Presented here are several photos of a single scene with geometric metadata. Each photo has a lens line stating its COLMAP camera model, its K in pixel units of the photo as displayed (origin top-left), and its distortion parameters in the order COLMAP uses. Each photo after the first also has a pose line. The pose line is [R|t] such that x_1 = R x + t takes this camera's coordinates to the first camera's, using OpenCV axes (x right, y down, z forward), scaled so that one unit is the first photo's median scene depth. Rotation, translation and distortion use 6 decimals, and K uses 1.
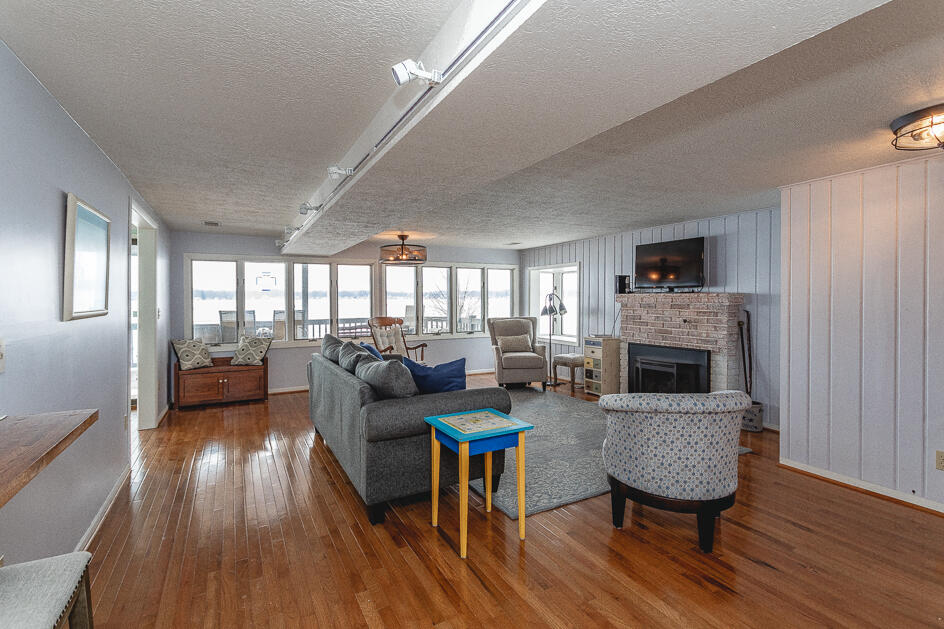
lens RADIAL K [[457.5, 0, 471.3], [0, 457.5, 305.0], [0, 0, 1]] dist [0.000212, 0.000149]
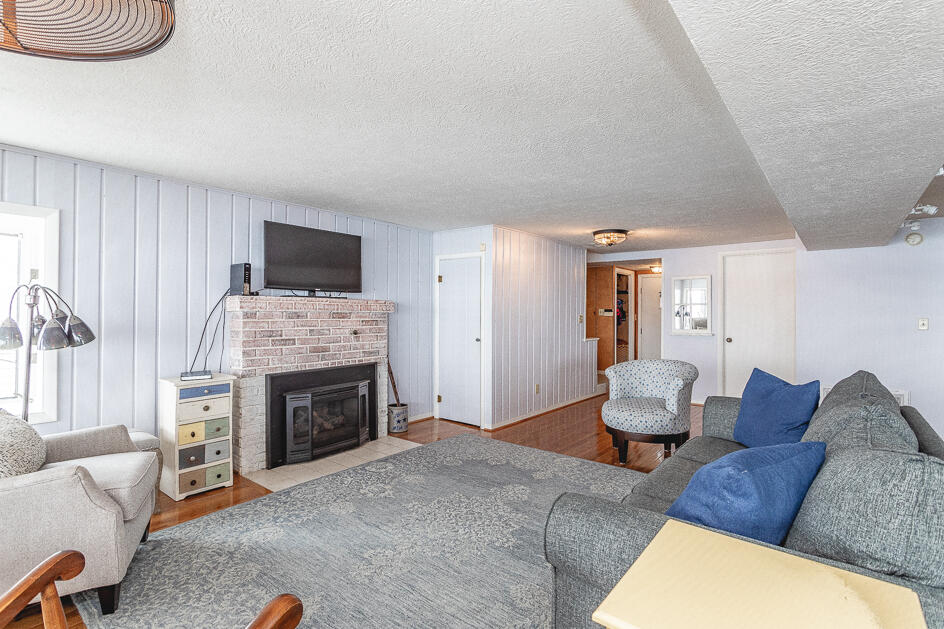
lens RADIAL K [[457.5, 0, 471.3], [0, 457.5, 305.0], [0, 0, 1]] dist [0.000212, 0.000149]
pose [[-0.397352, 0.007786, 0.917633, -0.342545], [0.003424, 0.999970, -0.007002, -0.007563], [-0.917660, 0.000360, -0.397367, 1.009407]]
